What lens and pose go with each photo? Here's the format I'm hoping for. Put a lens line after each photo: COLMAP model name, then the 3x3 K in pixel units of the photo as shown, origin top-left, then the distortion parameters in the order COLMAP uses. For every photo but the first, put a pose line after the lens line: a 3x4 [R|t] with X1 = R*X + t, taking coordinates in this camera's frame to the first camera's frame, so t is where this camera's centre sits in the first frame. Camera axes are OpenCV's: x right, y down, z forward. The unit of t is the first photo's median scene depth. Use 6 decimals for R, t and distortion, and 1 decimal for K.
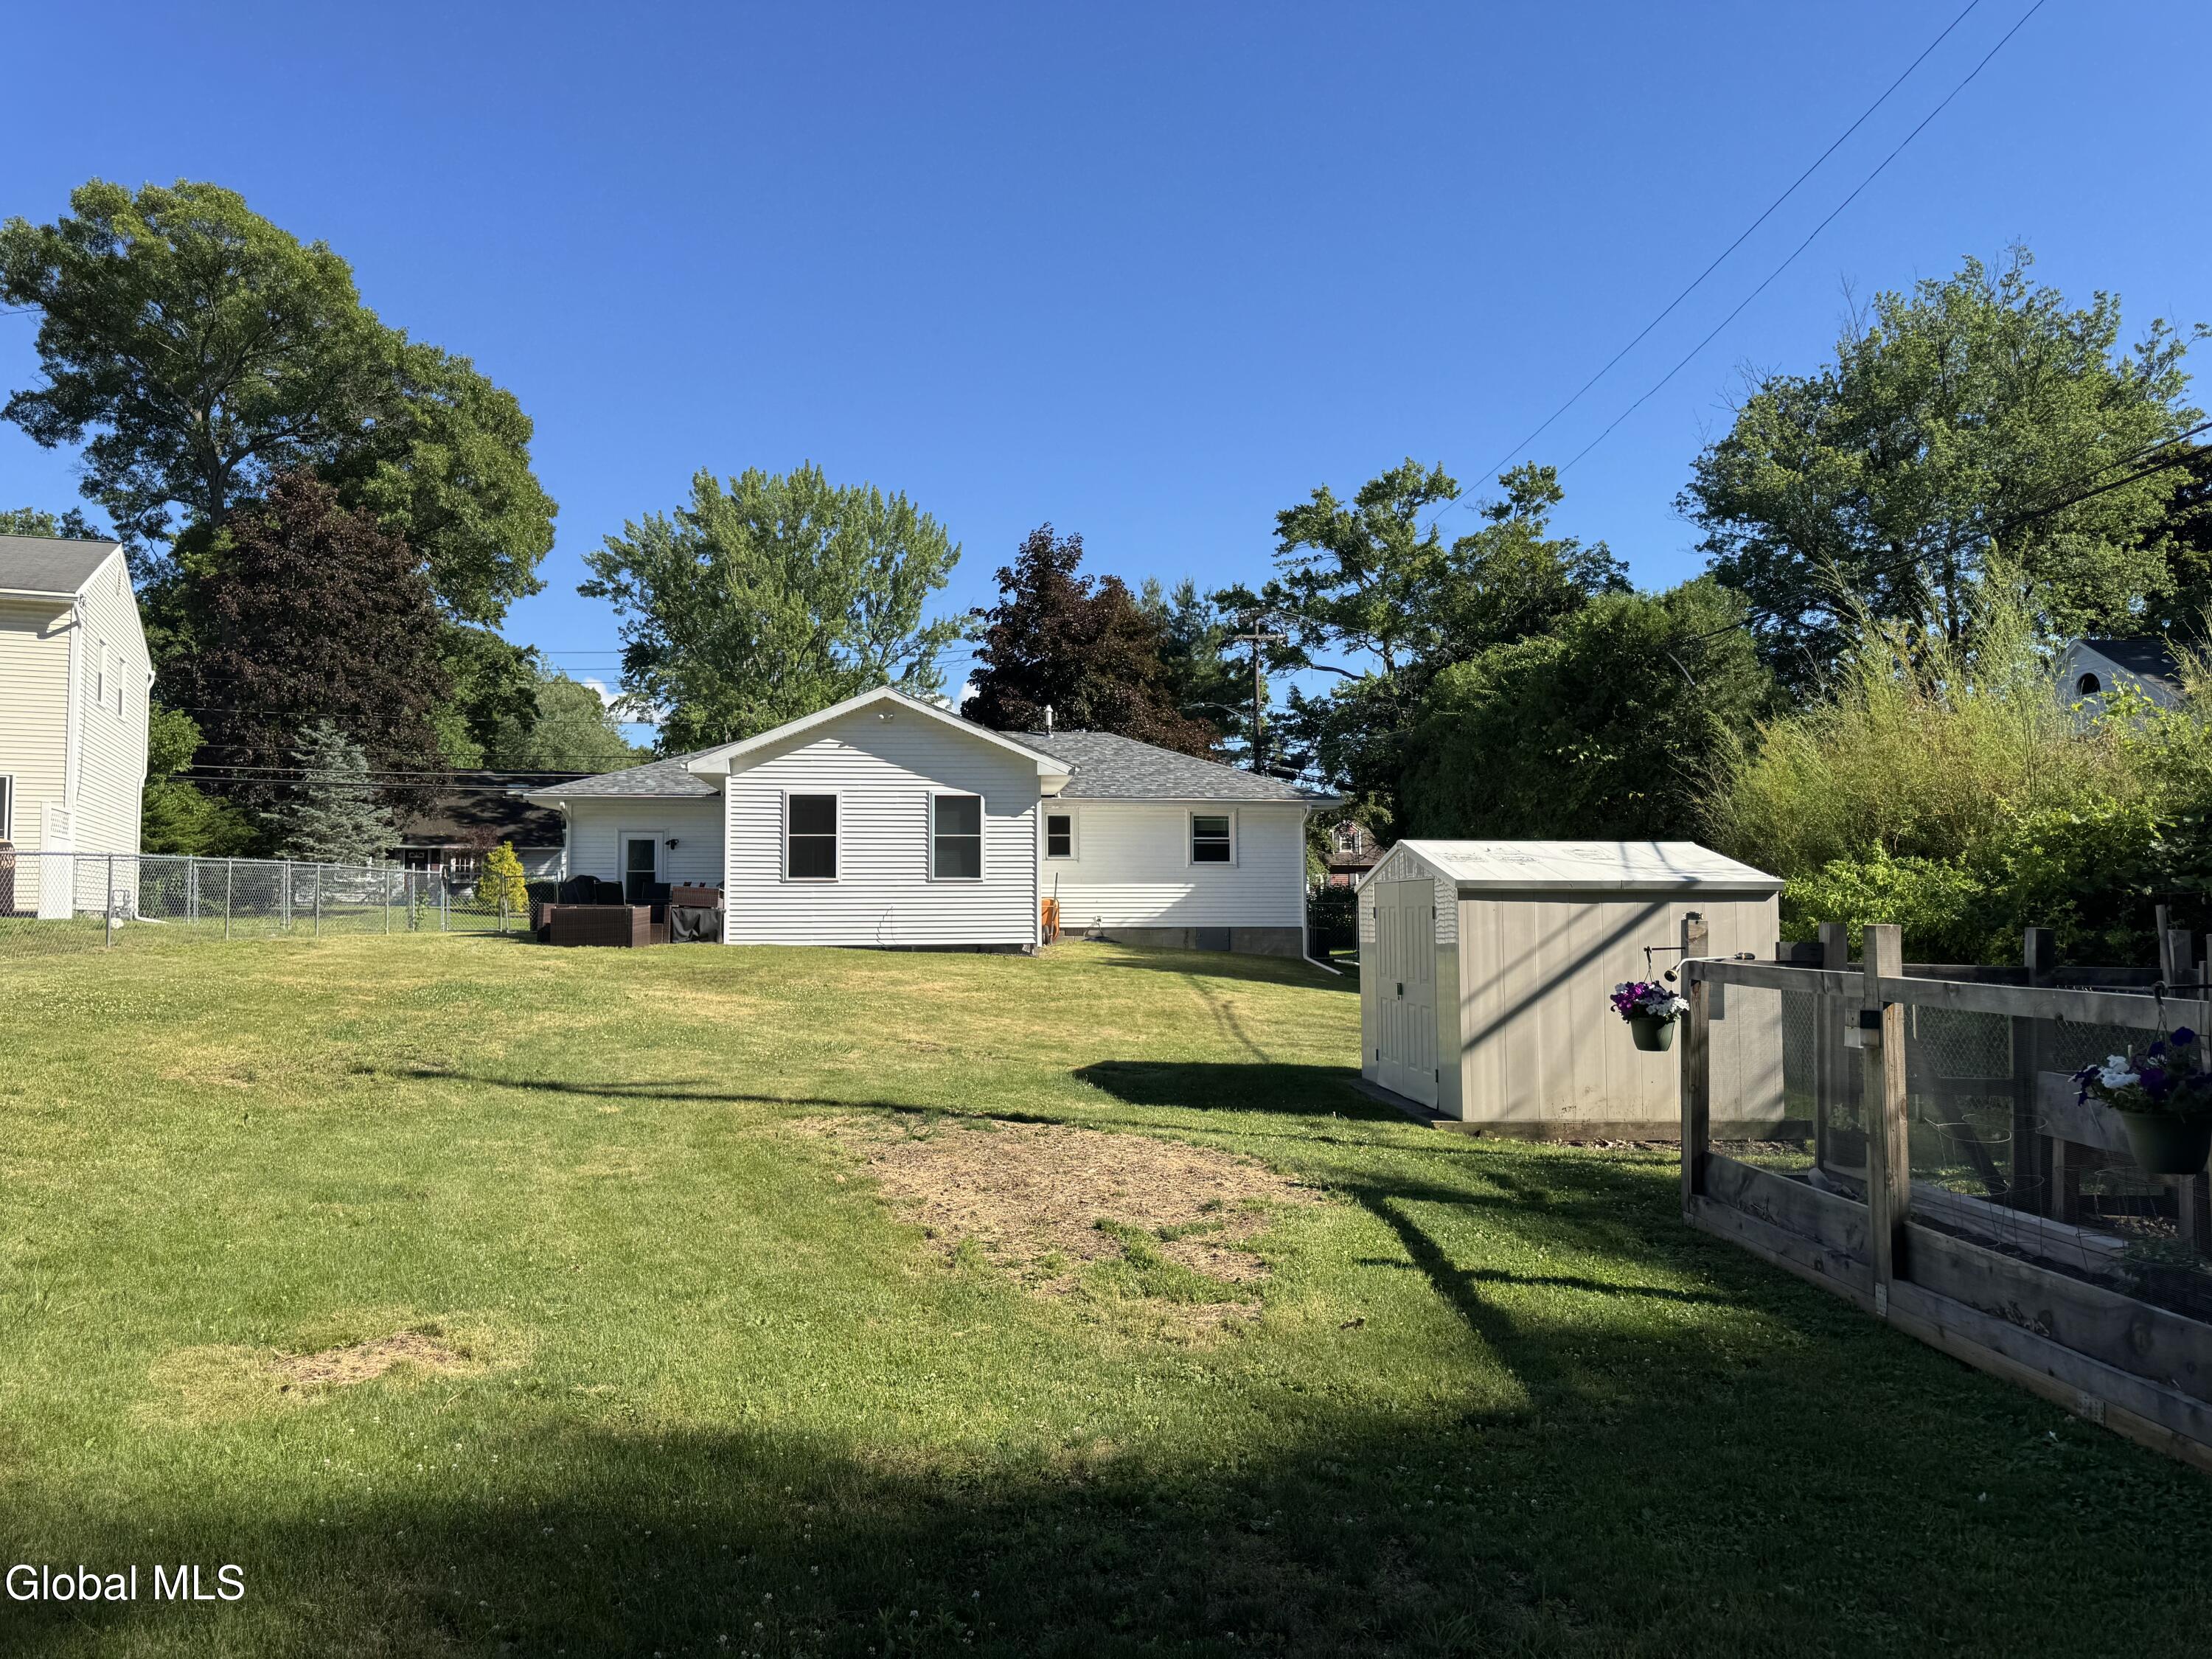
lens RADIAL K [[1534.9, 0, 1095.1], [0, 1534.9, 822.6], [0, 0, 1]] dist [0.084484, -0.112171]
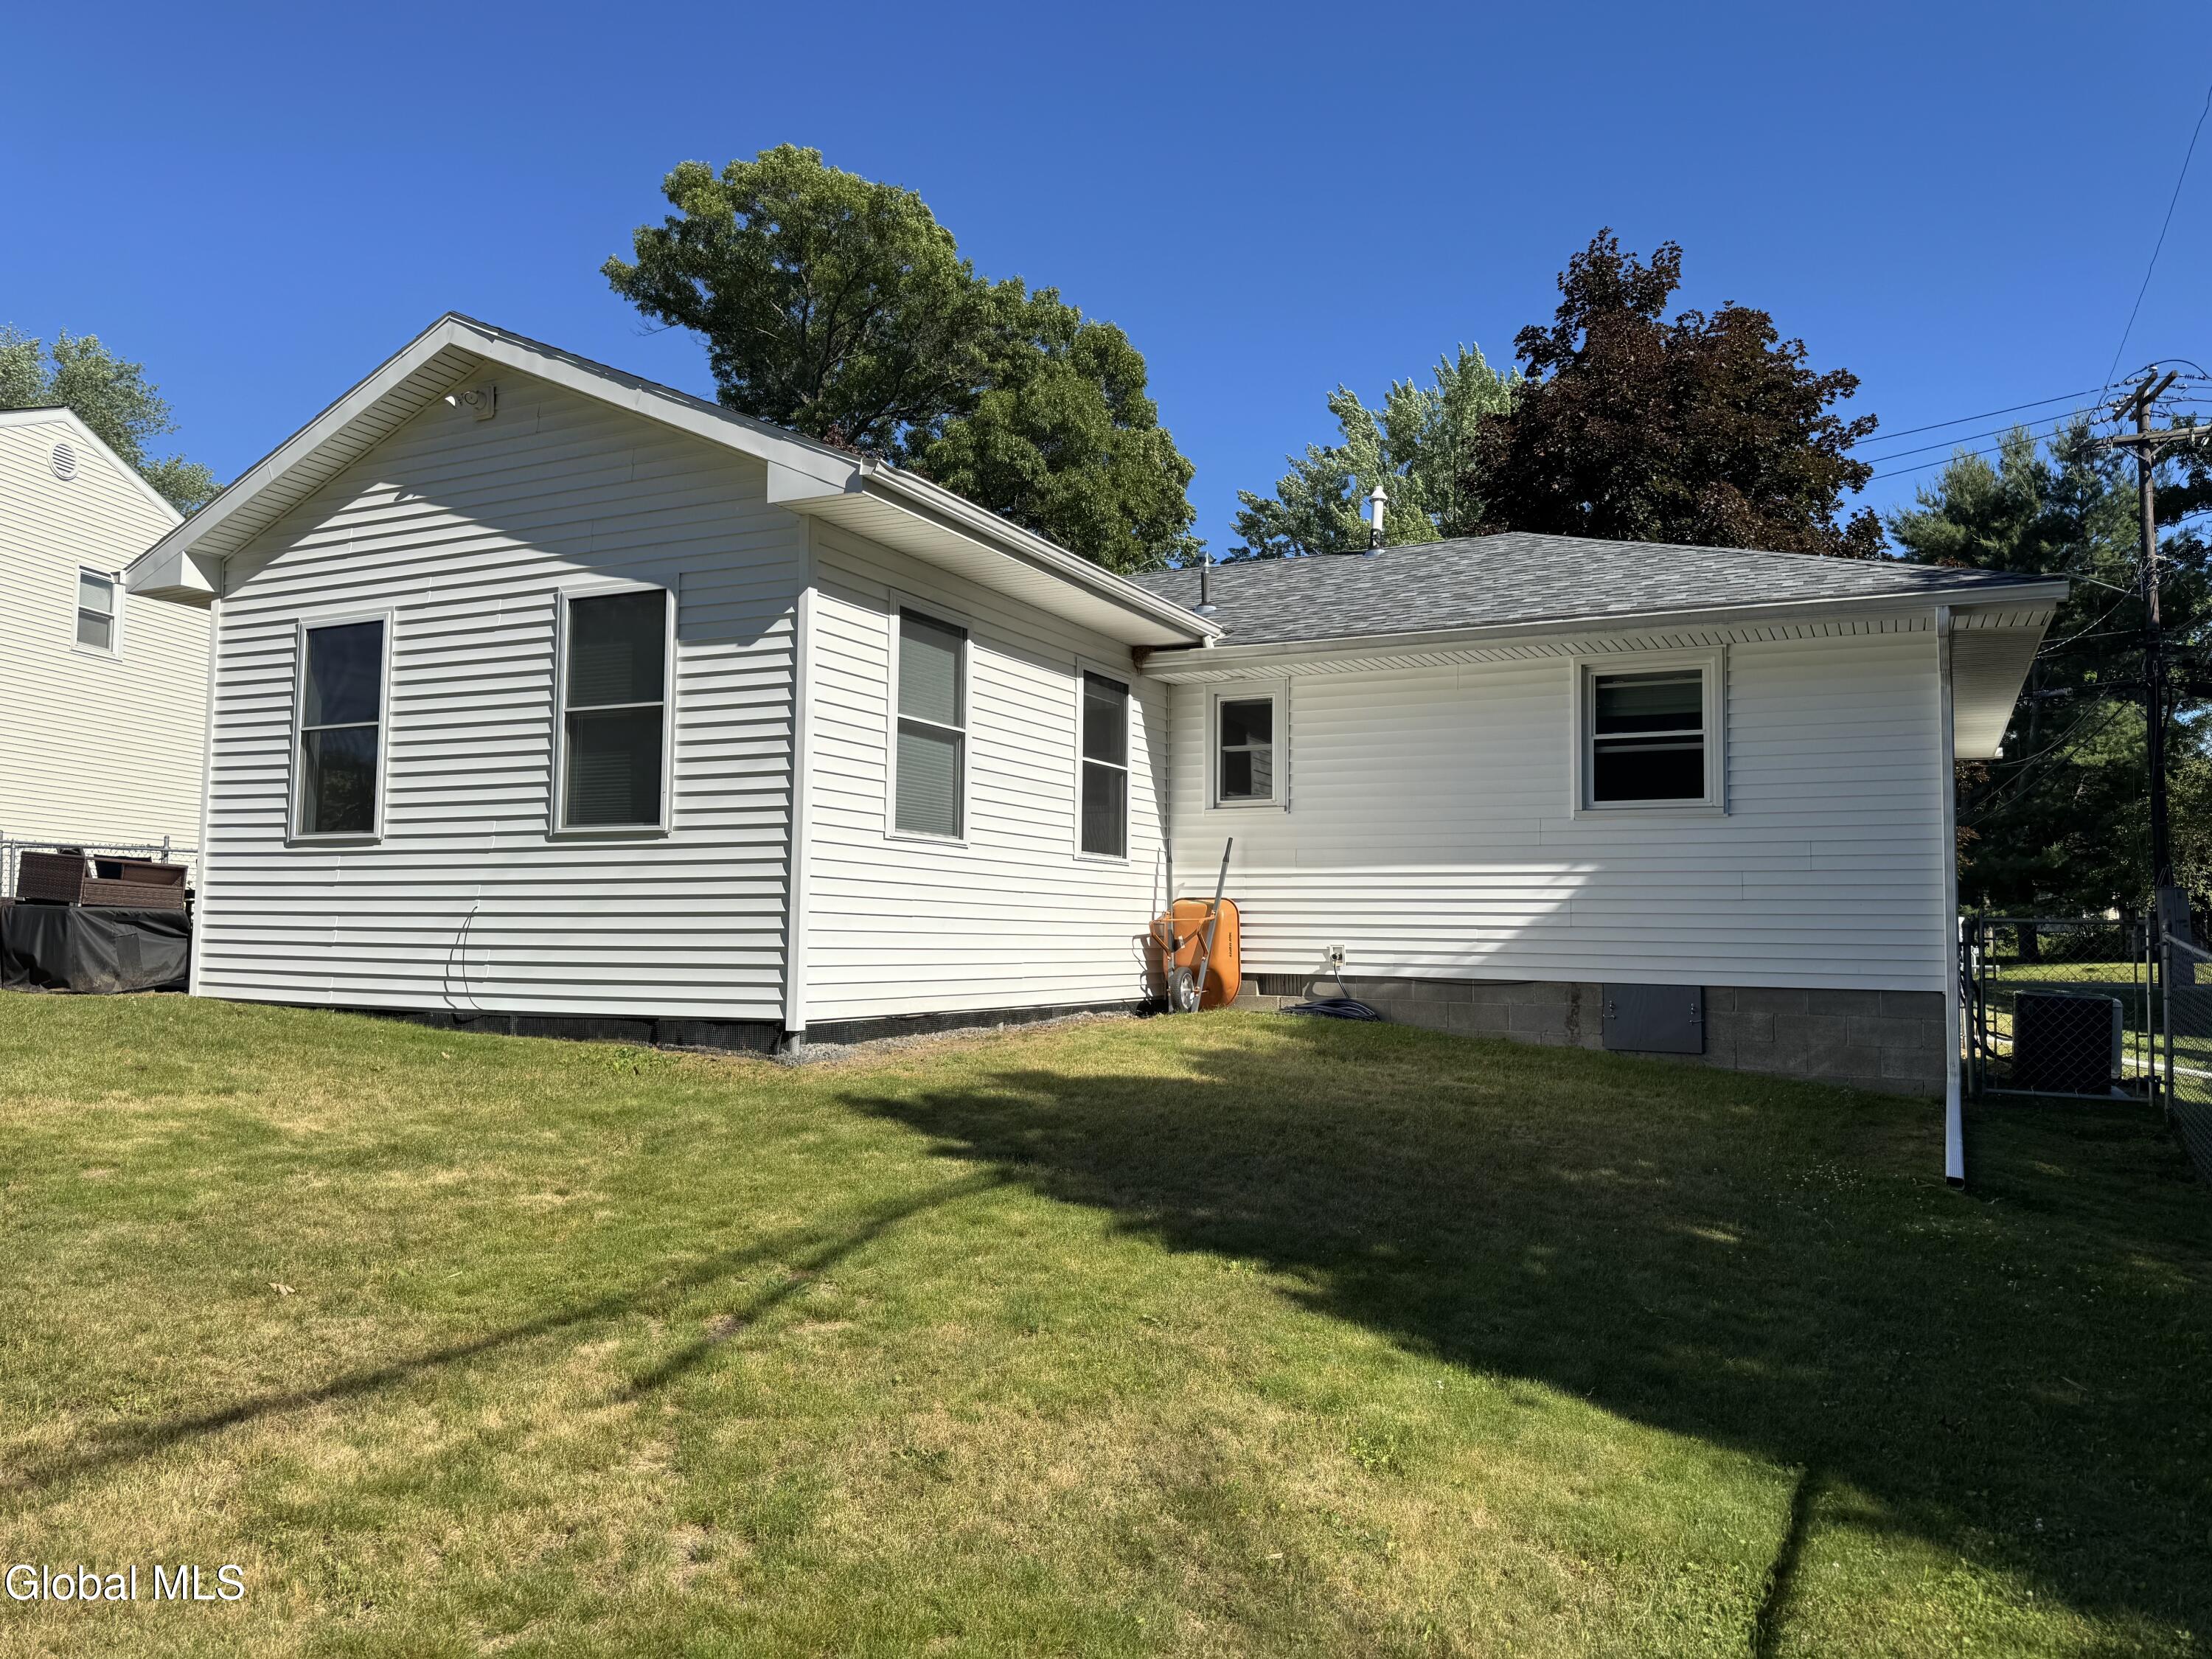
lens RADIAL K [[1546.5, 0, 1102.7], [0, 1546.5, 861.6], [0, 0, 1]] dist [0.089946, -0.095236]
pose [[0.844806, -0.013399, -0.534906, 0.118272], [0.014914, 0.999888, -0.001493, 0.027756], [0.534866, -0.006717, 0.844910, 0.454570]]
